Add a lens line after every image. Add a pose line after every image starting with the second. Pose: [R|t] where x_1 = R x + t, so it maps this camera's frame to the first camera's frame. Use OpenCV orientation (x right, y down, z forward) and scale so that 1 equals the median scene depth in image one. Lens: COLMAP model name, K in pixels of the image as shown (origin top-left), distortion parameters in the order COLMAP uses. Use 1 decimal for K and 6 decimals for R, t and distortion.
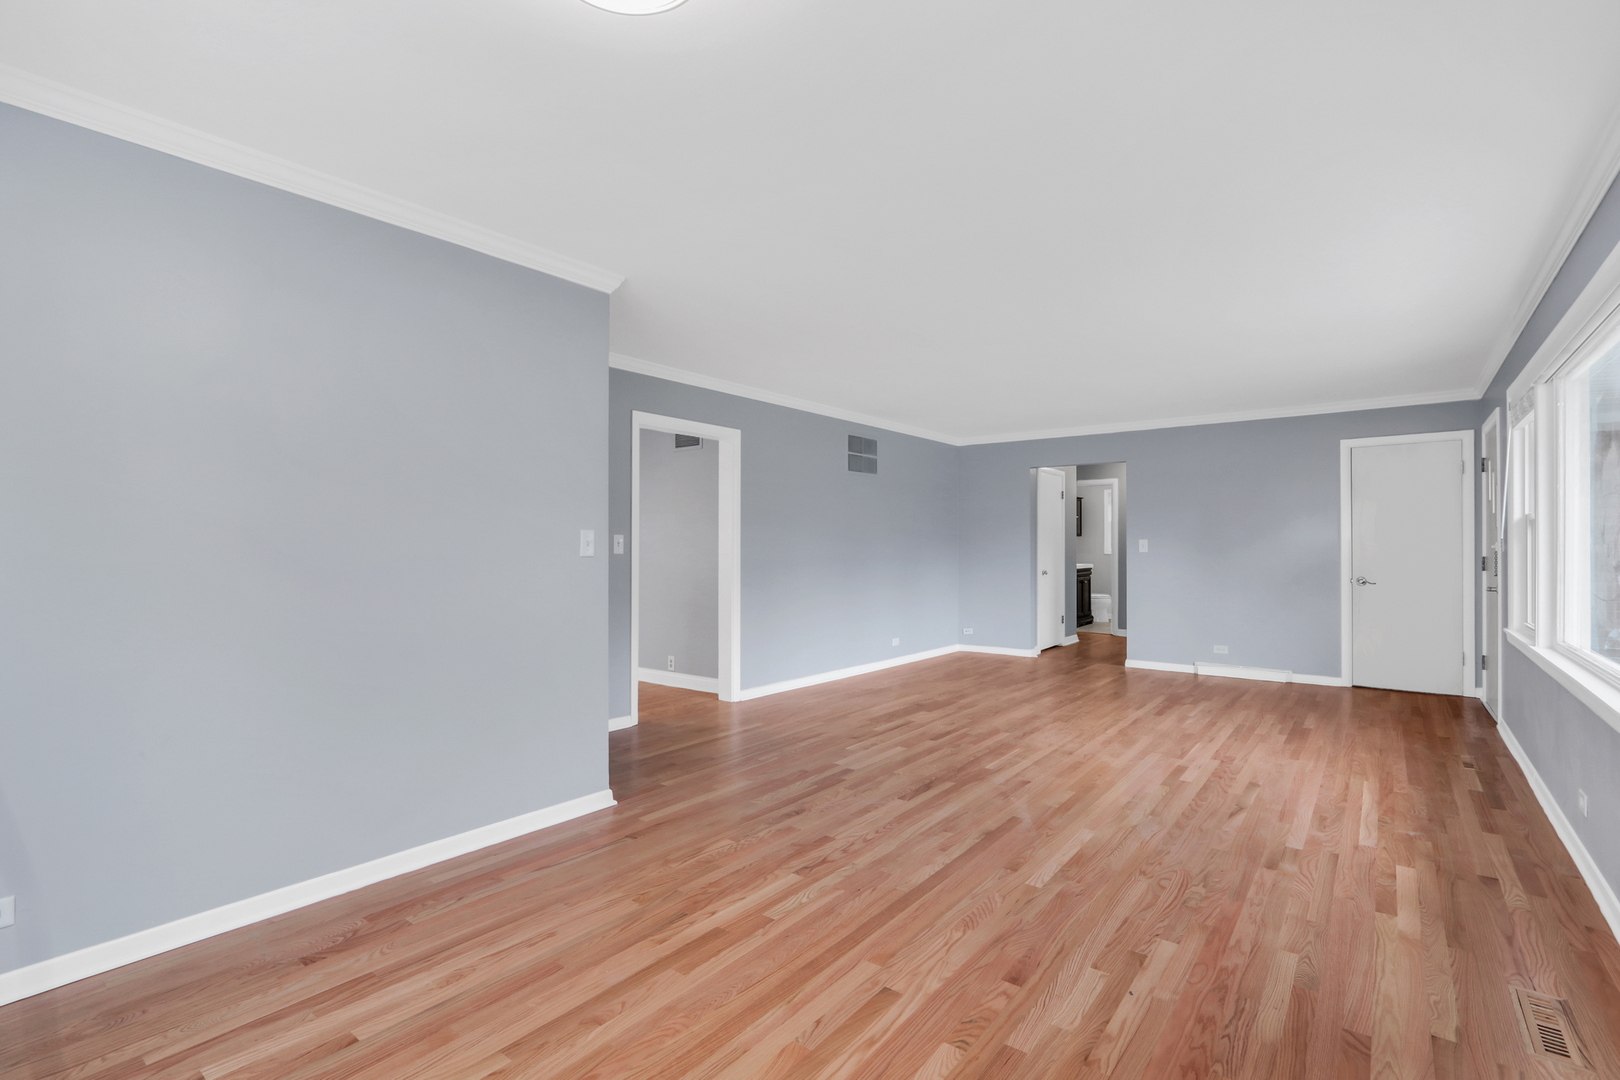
lens RADIAL K [[756.6, 0, 788.5], [0, 756.6, 550.4], [0, 0, 1]] dist [-0.005606, -0.000451]
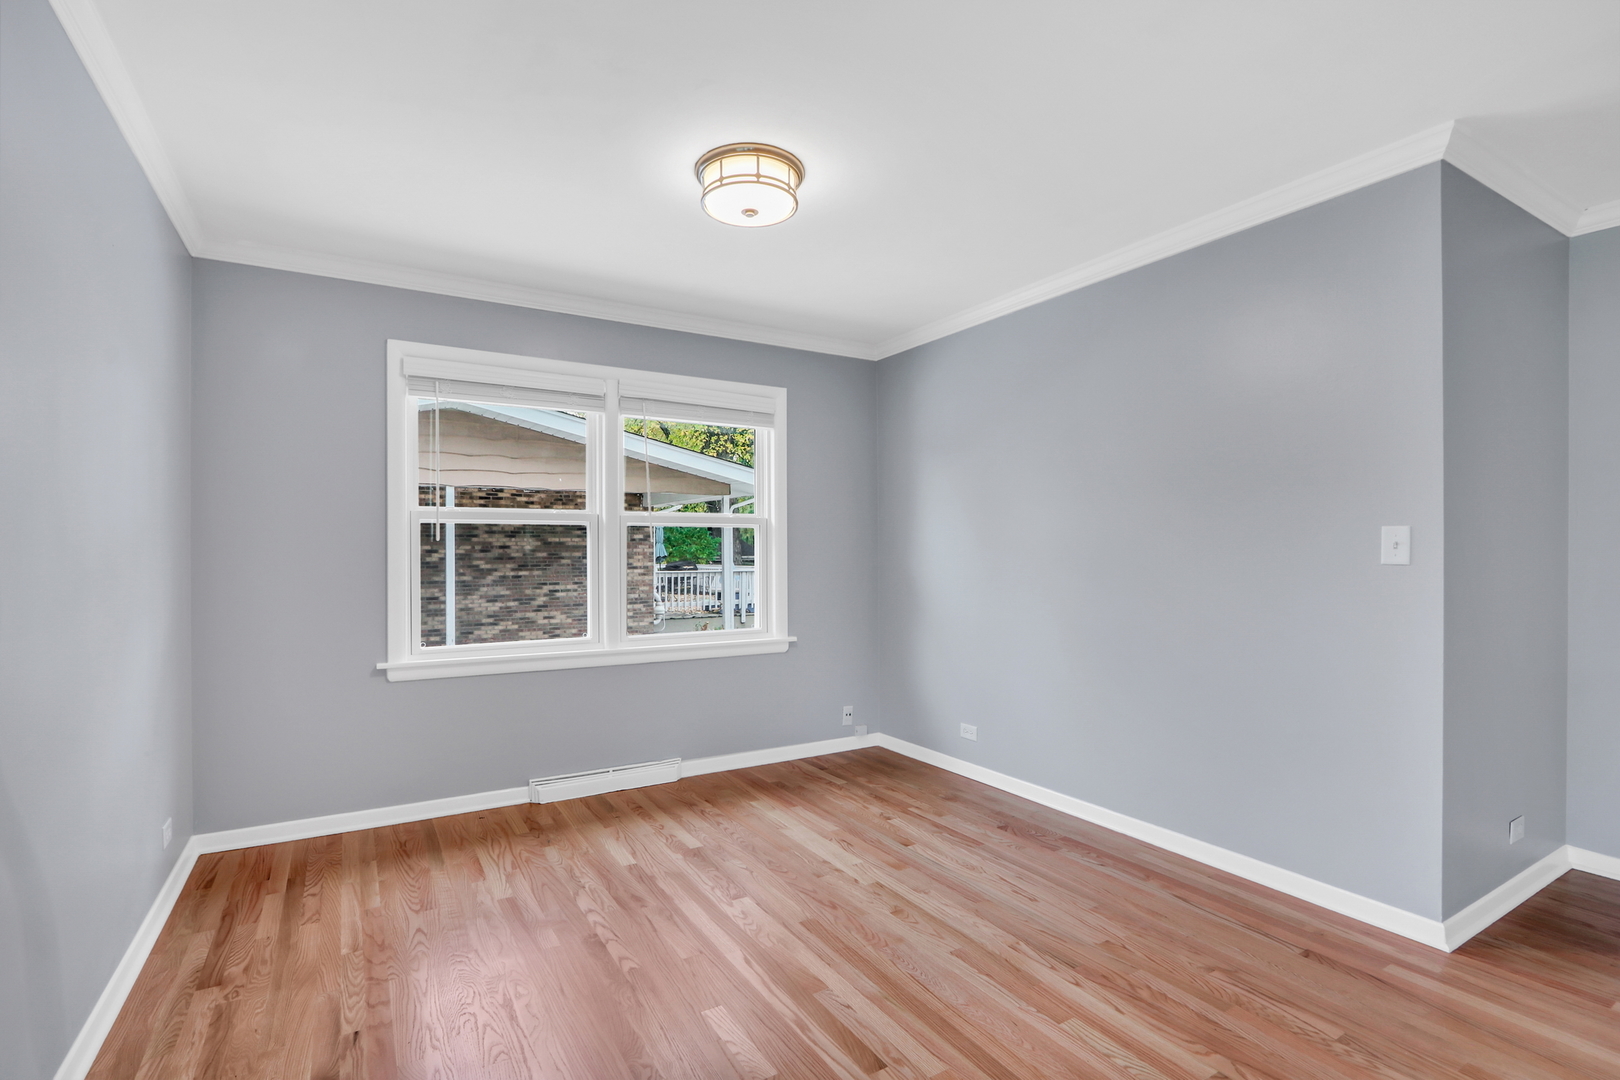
lens RADIAL K [[756.6, 0, 788.5], [0, 756.6, 550.4], [0, 0, 1]] dist [-0.005606, -0.000451]
pose [[-0.364821, -0.000416, -0.931078, 0.734466], [-0.000283, 1.000000, -0.000335, -0.005705], [0.931078, 0.000141, -0.364821, 0.917626]]
